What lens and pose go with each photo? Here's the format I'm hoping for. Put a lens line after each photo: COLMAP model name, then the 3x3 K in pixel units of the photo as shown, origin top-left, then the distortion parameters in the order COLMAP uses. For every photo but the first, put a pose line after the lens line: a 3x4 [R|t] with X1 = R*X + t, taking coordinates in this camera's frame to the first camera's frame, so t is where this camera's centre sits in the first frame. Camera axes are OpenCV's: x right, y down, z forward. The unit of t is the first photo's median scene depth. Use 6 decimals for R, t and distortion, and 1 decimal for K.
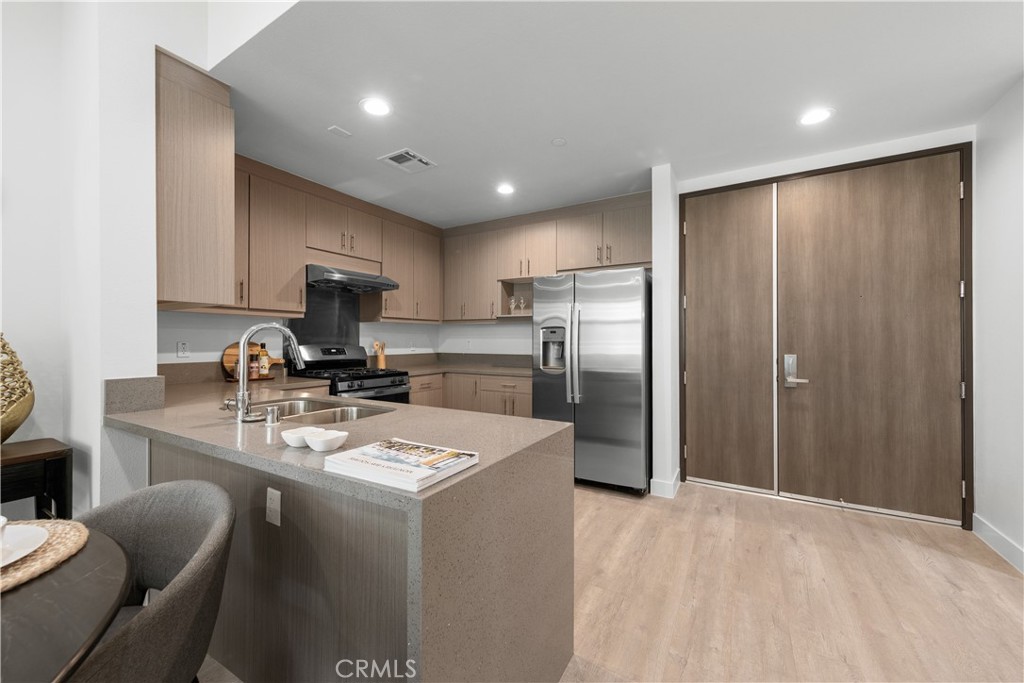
lens RADIAL K [[378.0, 0, 515.4], [0, 378.0, 342.9], [0, 0, 1]] dist [-0.002996, -0.000014]
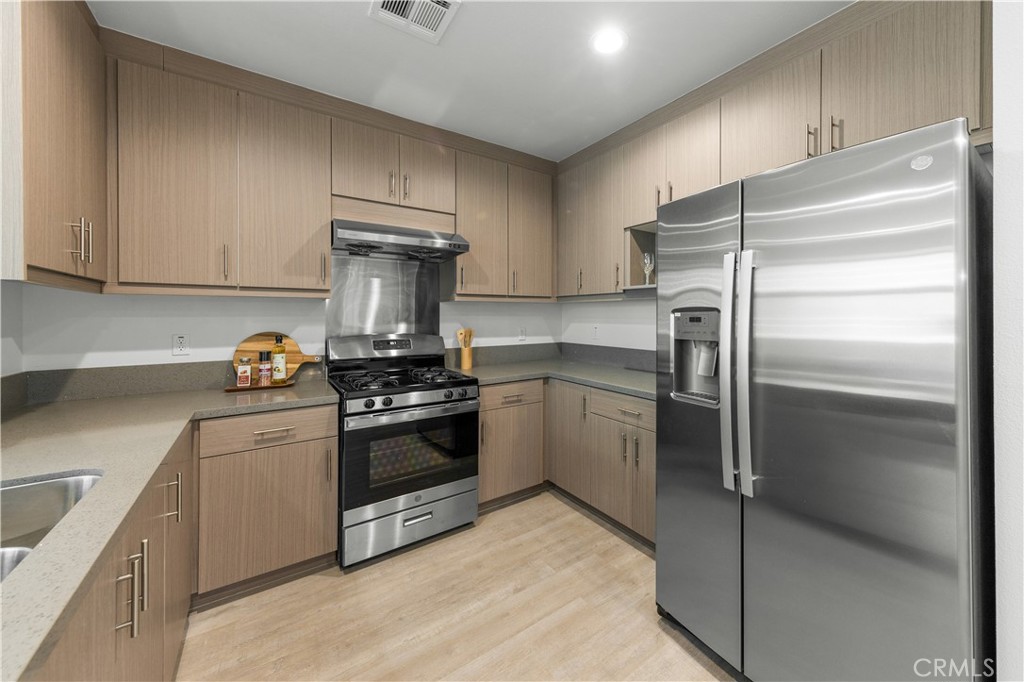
lens RADIAL K [[527.0, 0, 508.4], [0, 527.0, 331.6], [0, 0, 1]] dist [0.008145, 0.000605]
pose [[0.951147, -0.002877, -0.308724, 0.040447], [0.005490, 0.999956, 0.007595, -0.009847], [0.308688, -0.008919, 0.951121, 0.161818]]
